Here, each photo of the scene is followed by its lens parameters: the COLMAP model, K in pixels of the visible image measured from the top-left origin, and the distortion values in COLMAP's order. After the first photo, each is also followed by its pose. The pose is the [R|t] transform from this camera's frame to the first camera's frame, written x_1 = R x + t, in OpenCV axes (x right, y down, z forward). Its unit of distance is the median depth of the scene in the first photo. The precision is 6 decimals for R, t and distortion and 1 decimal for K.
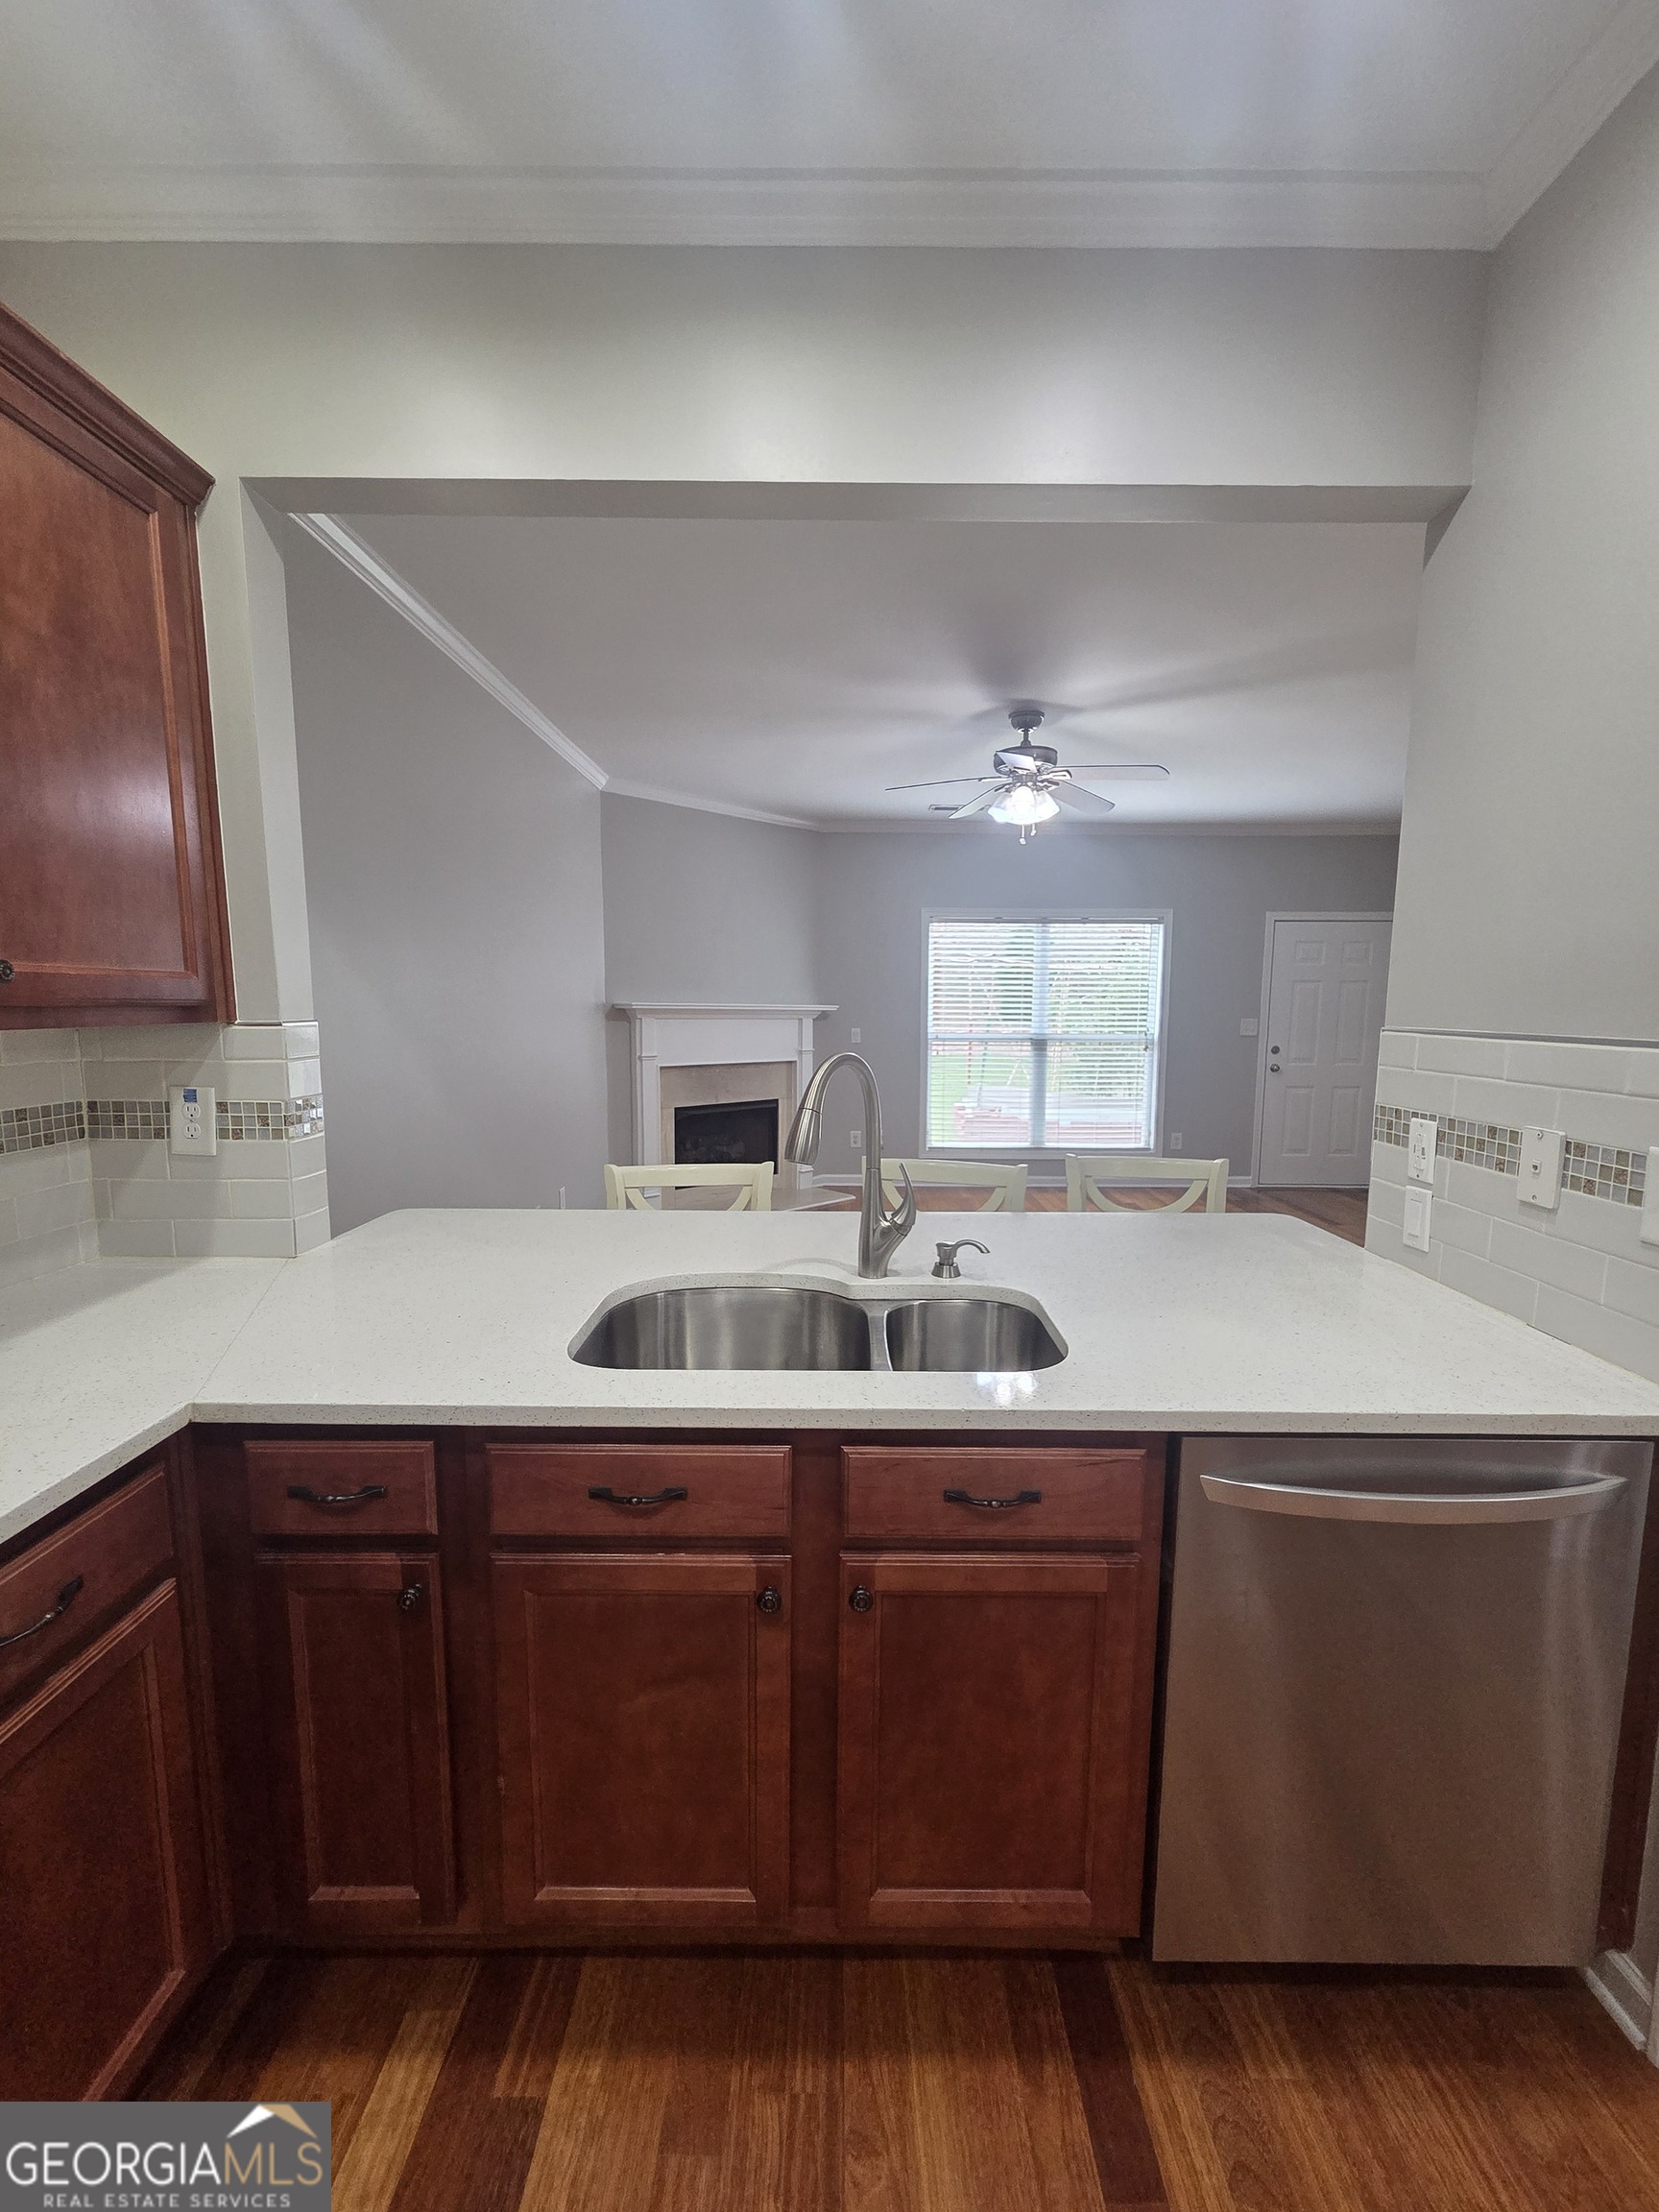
lens RADIAL K [[909.6, 0, 842.9], [0, 909.6, 1118.0], [0, 0, 1]] dist [0.003850, 0.000369]
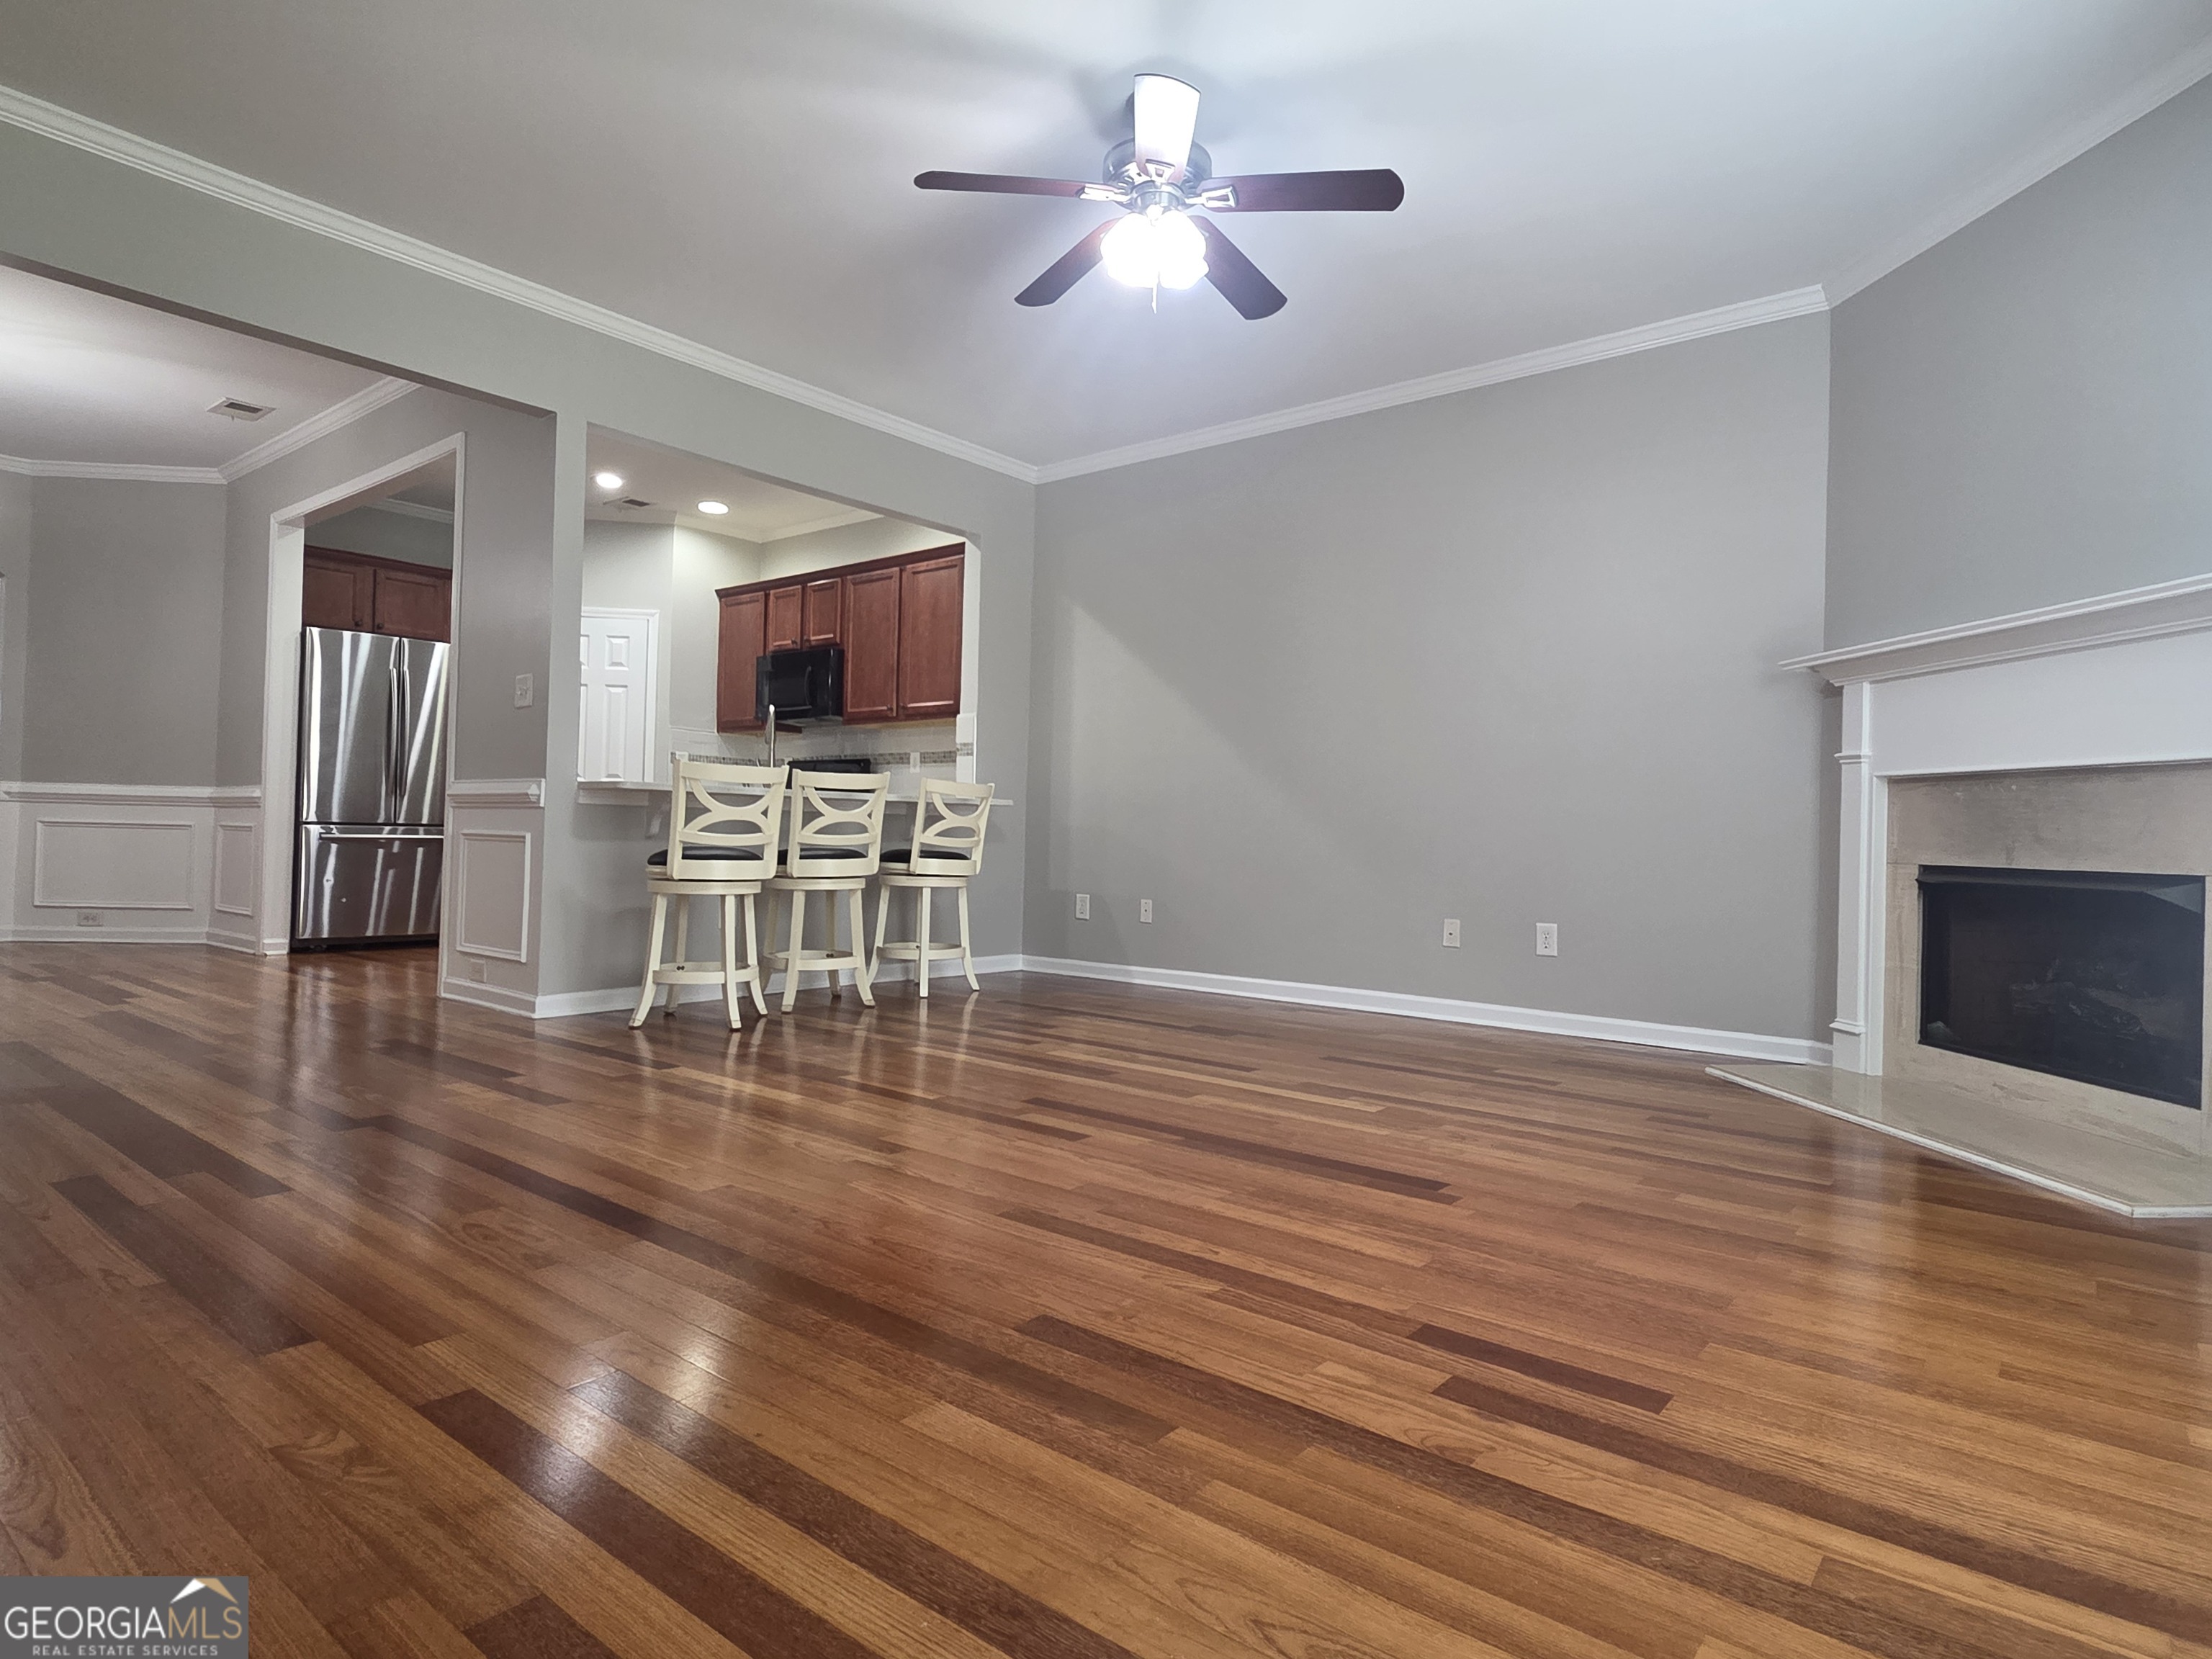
lens RADIAL K [[1236.1, 0, 1109.8], [0, 1236.1, 814.4], [0, 0, 1]] dist [0.006326, -0.002207]
pose [[-0.635972, -0.036120, -0.770866, 2.061238], [-0.125297, 0.990483, 0.056961, -0.078183], [0.761472, 0.132813, -0.634445, 3.892372]]
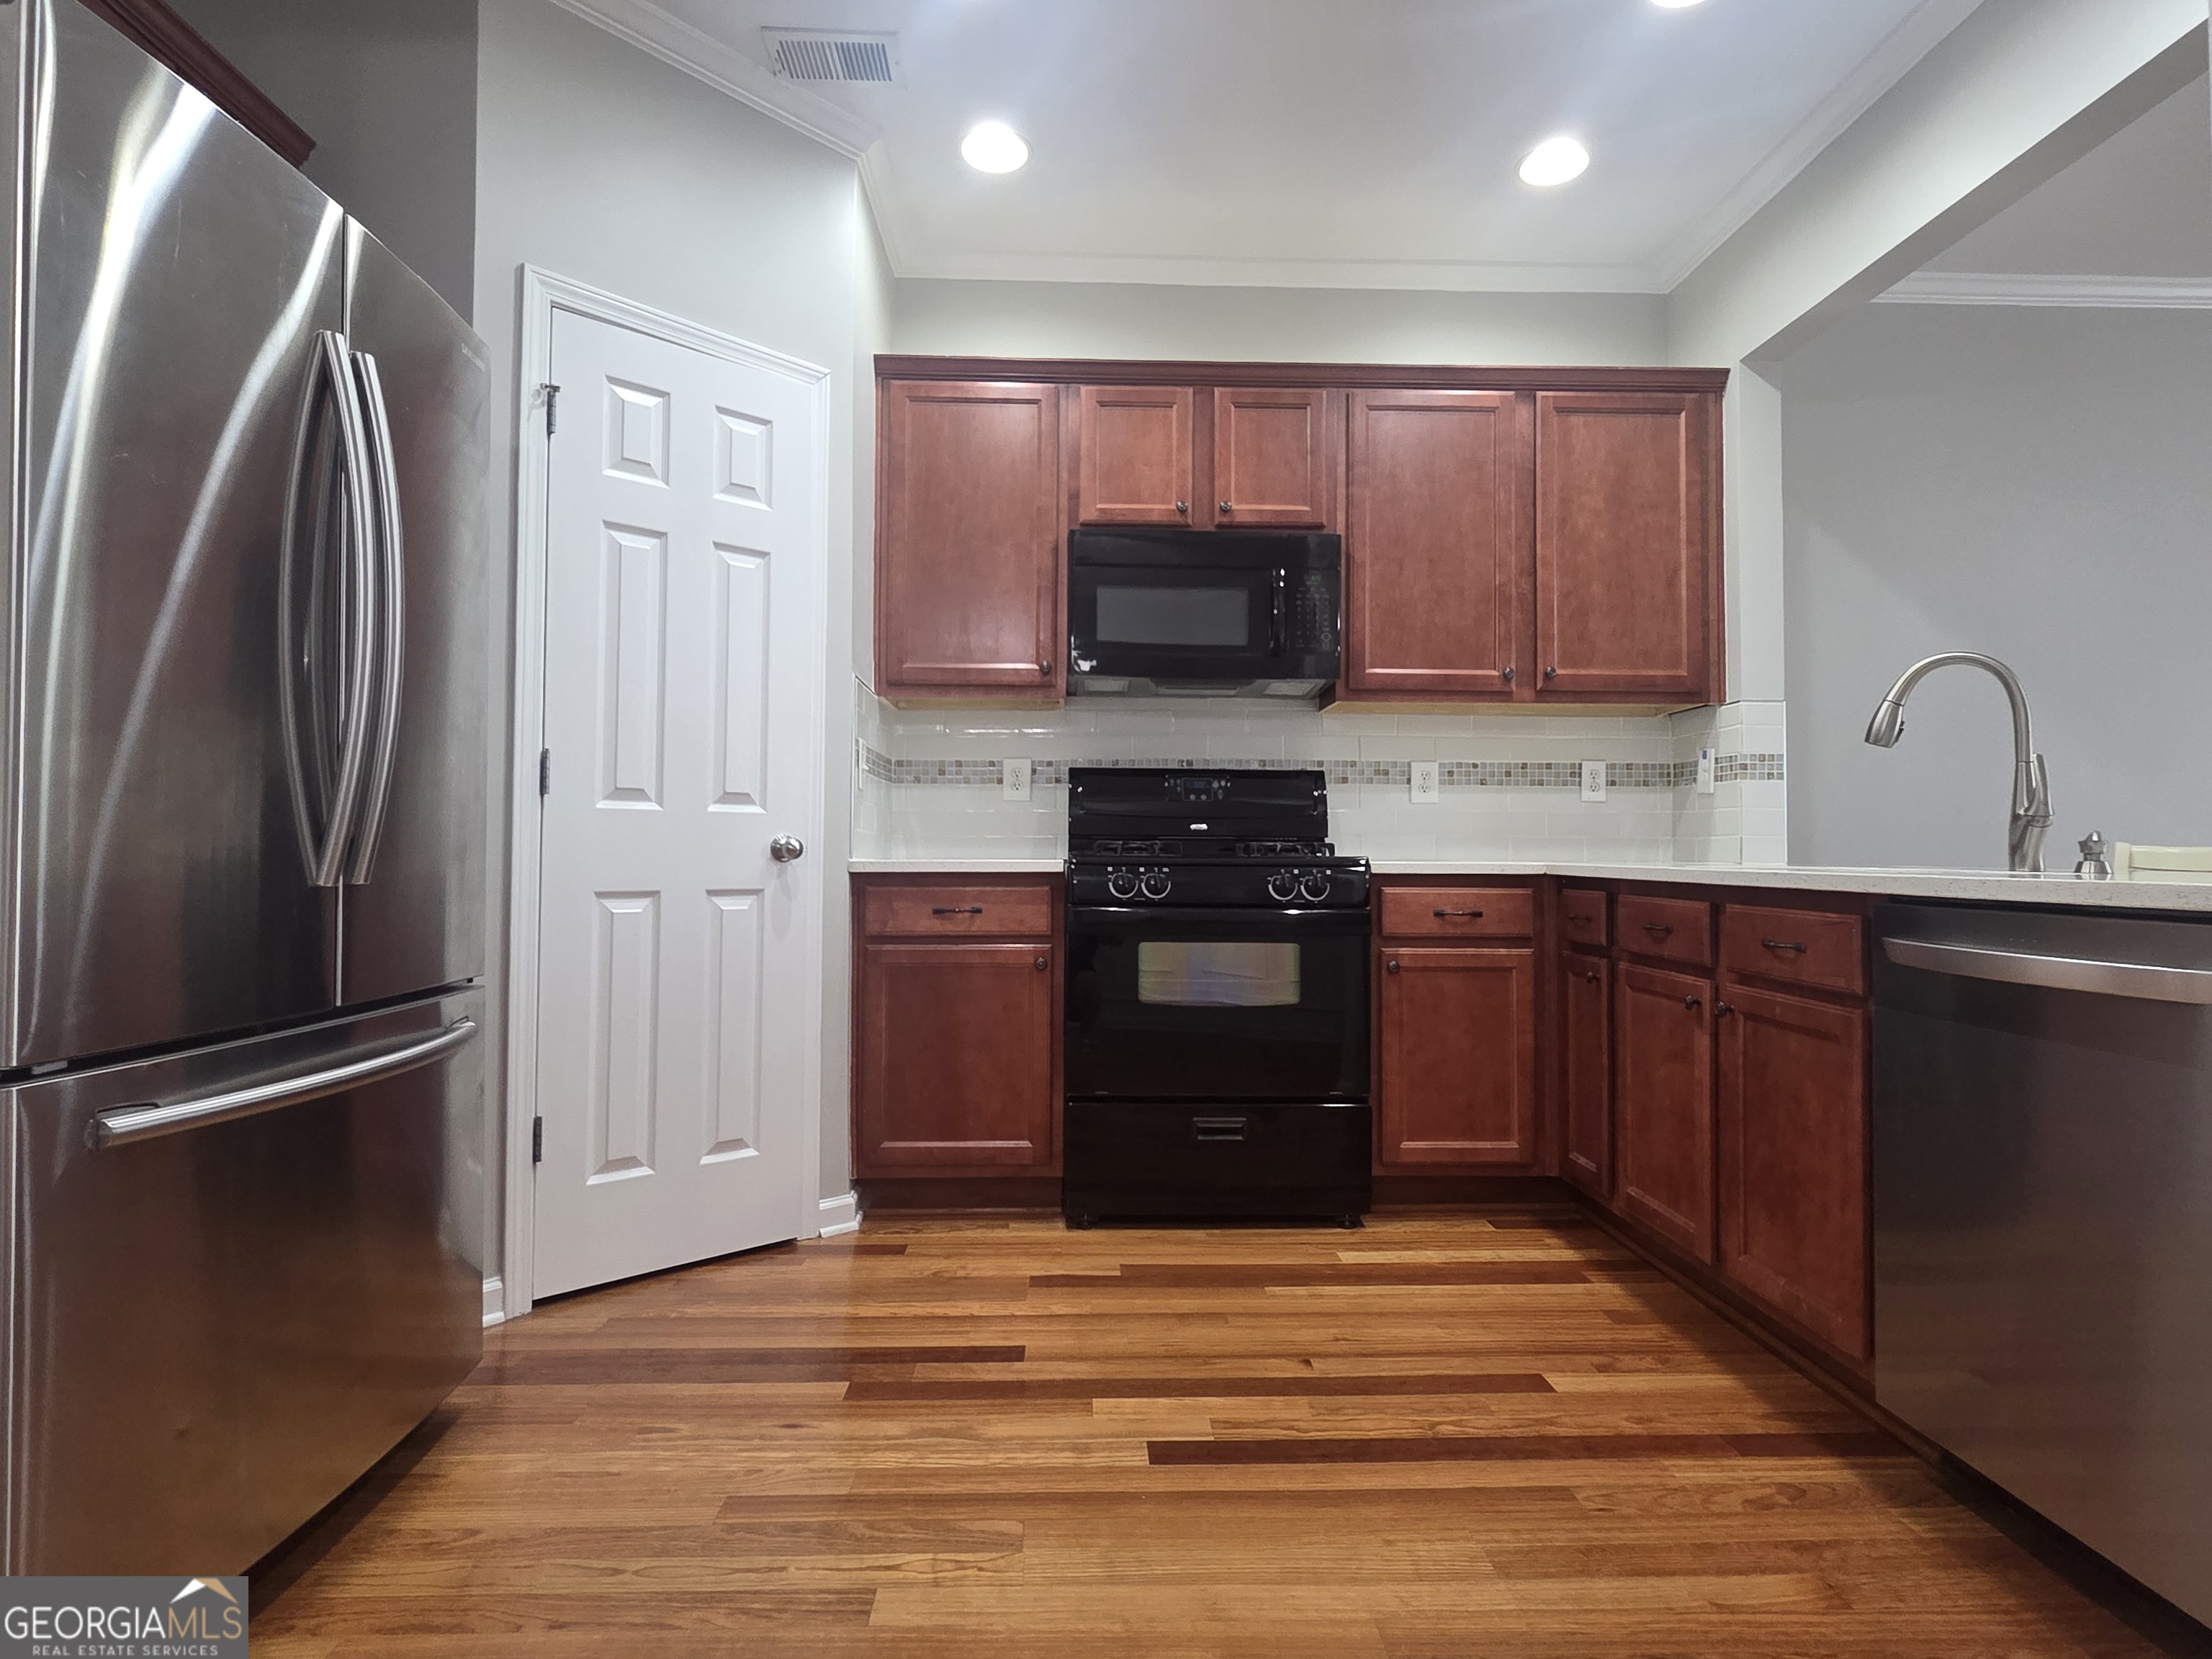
lens RADIAL K [[1236.1, 0, 1112.6], [0, 1236.1, 814.1], [0, 0, 1]] dist [0.006326, -0.002207]
pose [[0.034917, -0.036131, -0.998737, 1.357136], [-0.132453, 0.990363, -0.040459, 0.297737], [0.990574, 0.133699, 0.029795, -0.040261]]
